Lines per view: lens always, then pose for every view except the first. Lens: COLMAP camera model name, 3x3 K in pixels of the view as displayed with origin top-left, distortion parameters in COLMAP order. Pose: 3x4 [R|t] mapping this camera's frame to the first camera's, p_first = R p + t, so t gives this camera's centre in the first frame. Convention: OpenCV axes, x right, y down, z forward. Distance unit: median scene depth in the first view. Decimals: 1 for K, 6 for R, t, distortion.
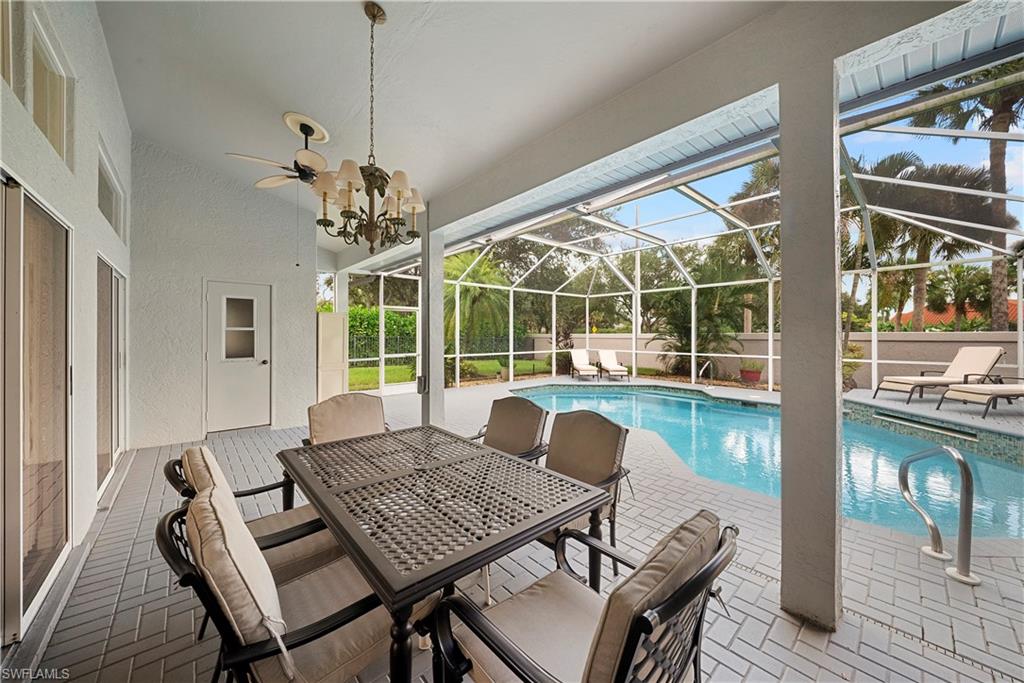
lens RADIAL K [[359.9, 0, 512.8], [0, 359.9, 331.7], [0, 0, 1]] dist [-0.002323, -0.003249]
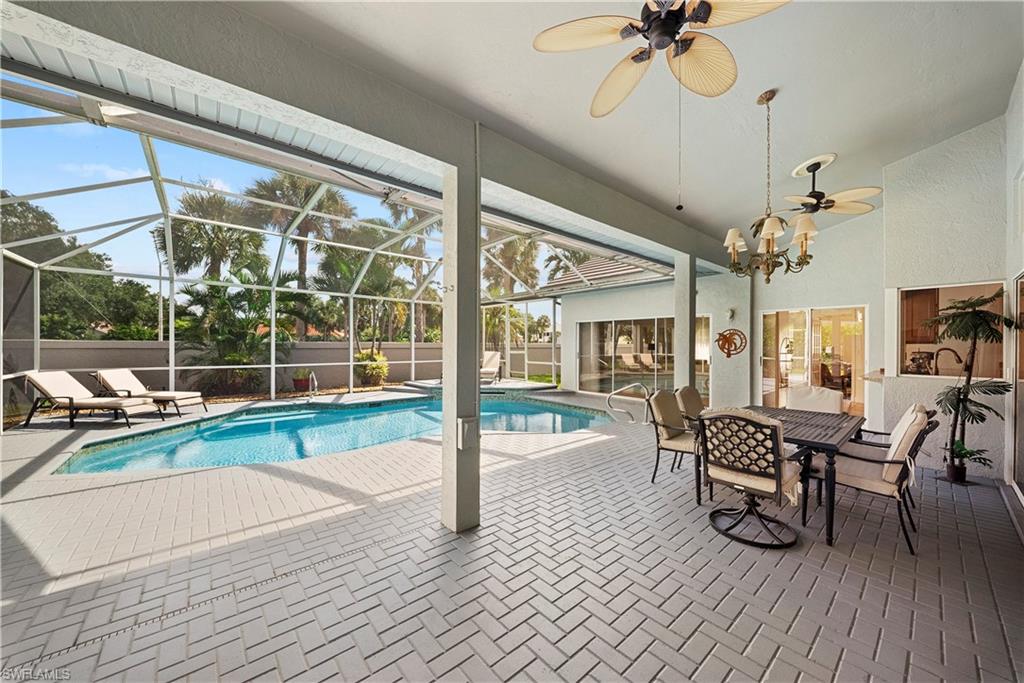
lens RADIAL K [[359.9, 0, 513.9], [0, 359.9, 345.5], [0, 0, 1]] dist [-0.002323, -0.003249]
pose [[0.006177, -0.001893, 0.999979, -0.372386], [-0.014777, 0.999889, 0.001984, 0.002786], [-0.999872, -0.014789, 0.006148, 0.417896]]
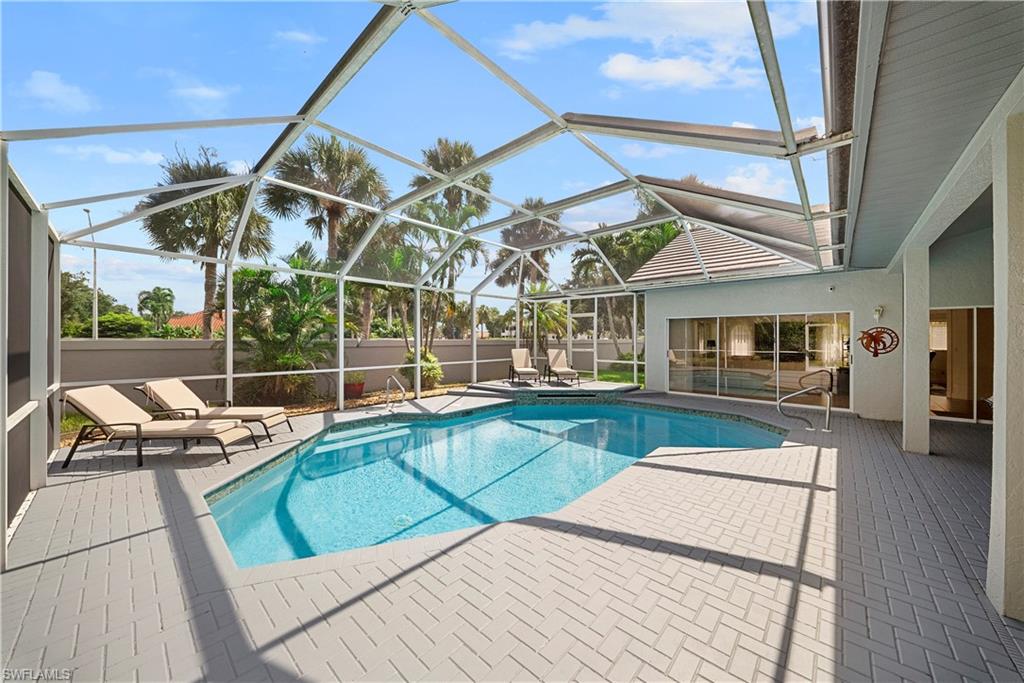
lens RADIAL K [[359.9, 0, 508.4], [0, 359.9, 337.2], [0, 0, 1]] dist [-0.002323, -0.003249]
pose [[-0.107399, 0.002841, 0.994212, -0.259533], [-0.011470, 0.999926, -0.004097, -0.004366], [-0.994150, -0.011843, -0.107358, 0.754090]]
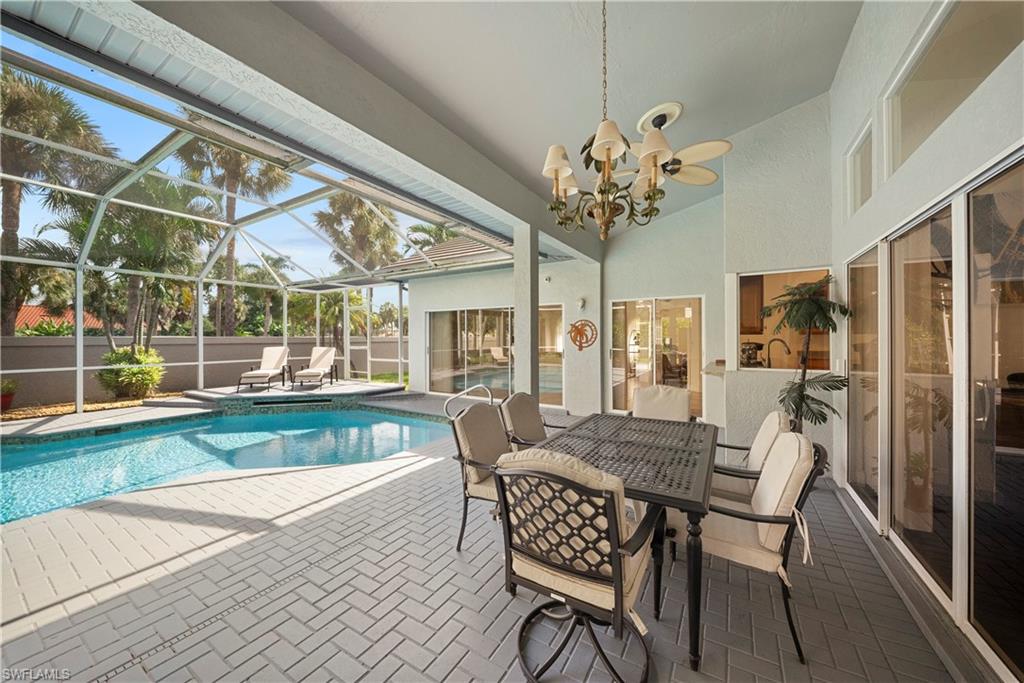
lens RADIAL K [[359.9, 0, 512.4], [0, 359.9, 336.7], [0, 0, 1]] dist [-0.002323, -0.003249]
pose [[-0.308753, 0.005147, 0.951128, -0.244547], [-0.006673, 0.999949, -0.007578, 0.002250], [-0.951119, -0.008687, -0.308703, 0.319286]]
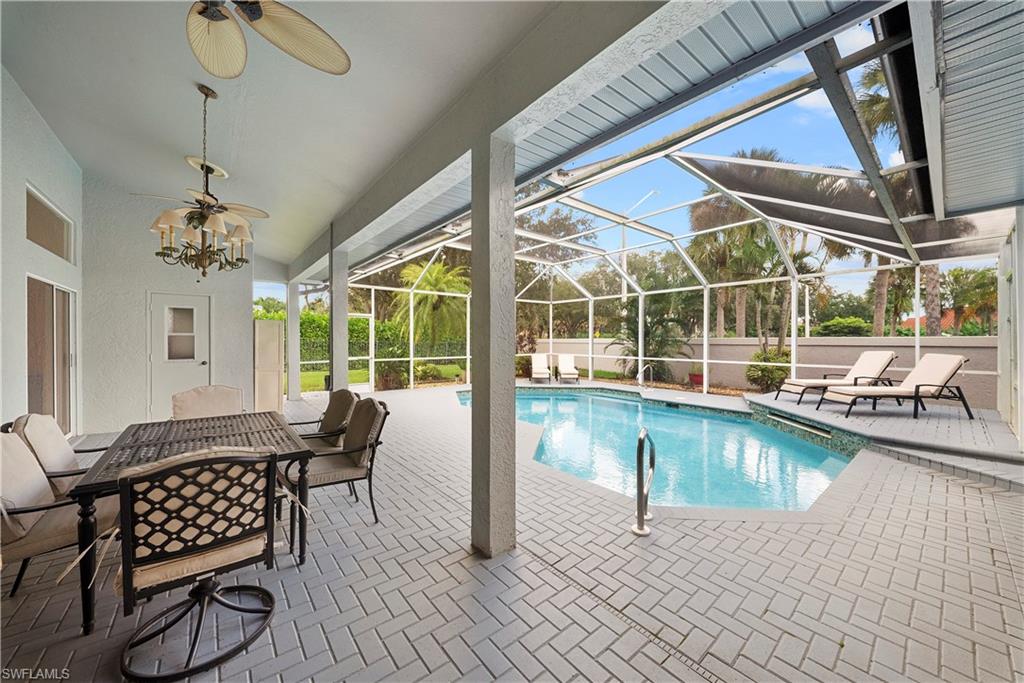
lens RADIAL K [[359.9, 0, 509.5], [0, 359.9, 340.5], [0, 0, 1]] dist [-0.002323, -0.003249]
pose [[0.999247, 0.000253, -0.038798, 0.166034], [0.000157, 0.999944, 0.010584, 0.000098], [0.038799, -0.010582, 0.999191, -0.056506]]
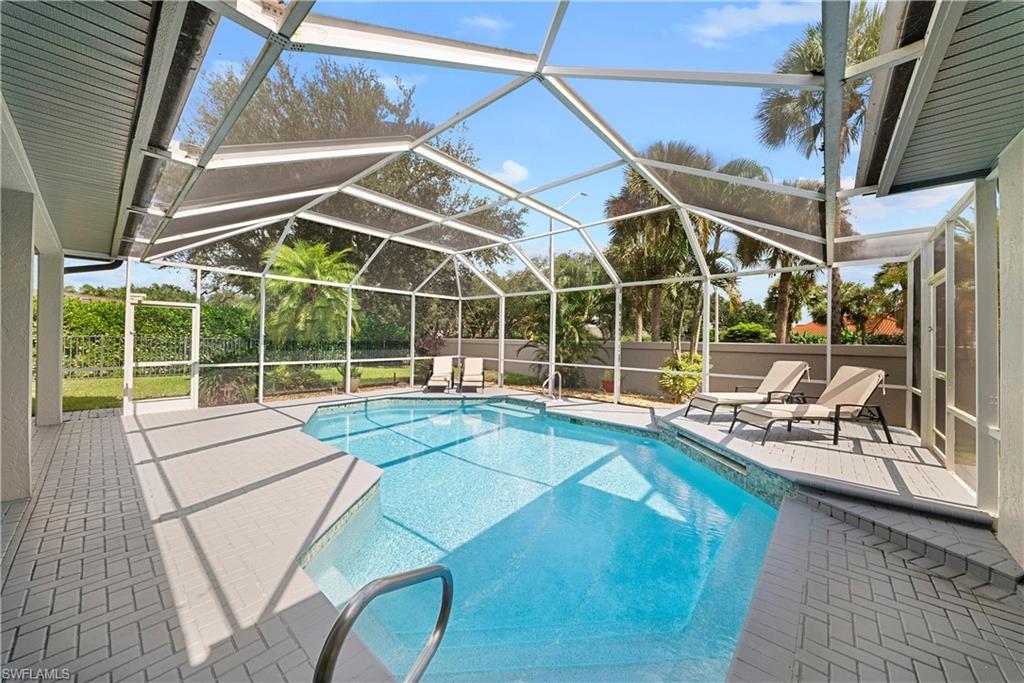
lens RADIAL K [[359.9, 0, 511.5], [0, 359.9, 335.4], [0, 0, 1]] dist [-0.002323, -0.003249]
pose [[0.990751, 0.017603, 0.134546, 0.280037], [-0.017573, 0.999845, -0.001413, -0.006581], [-0.134549, -0.000965, 0.990906, 0.098520]]
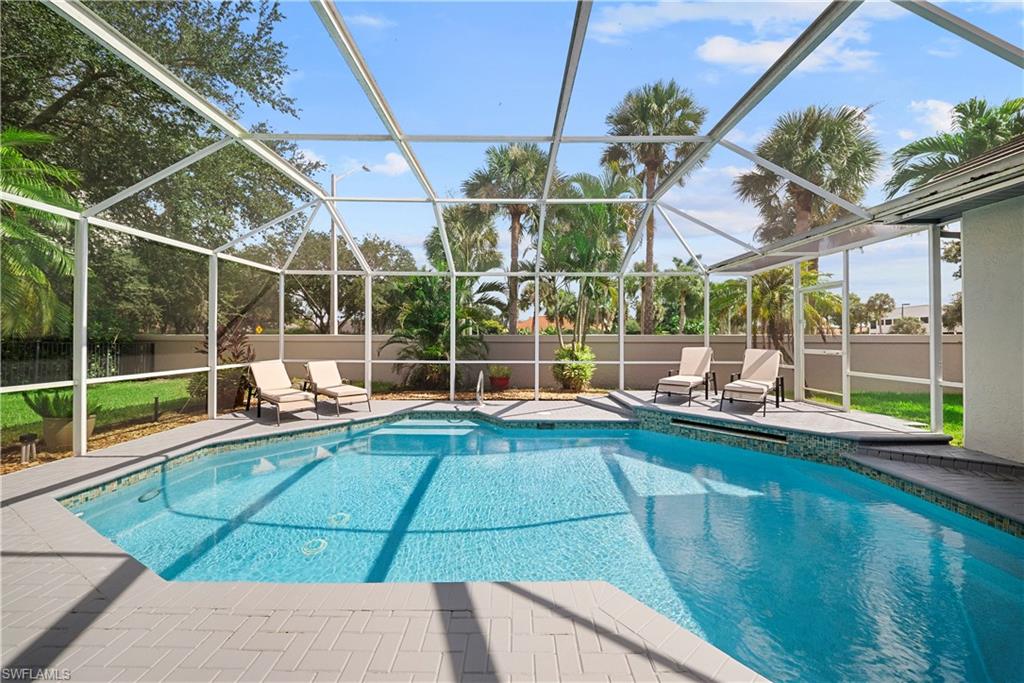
lens RADIAL K [[359.9, 0, 514.4], [0, 359.9, 336.5], [0, 0, 1]] dist [-0.002323, -0.003249]
pose [[0.658129, 0.003051, 0.752899, 0.016488], [-0.009168, 0.999950, 0.003962, 0.004125], [-0.752849, -0.009510, 0.658124, 0.406737]]
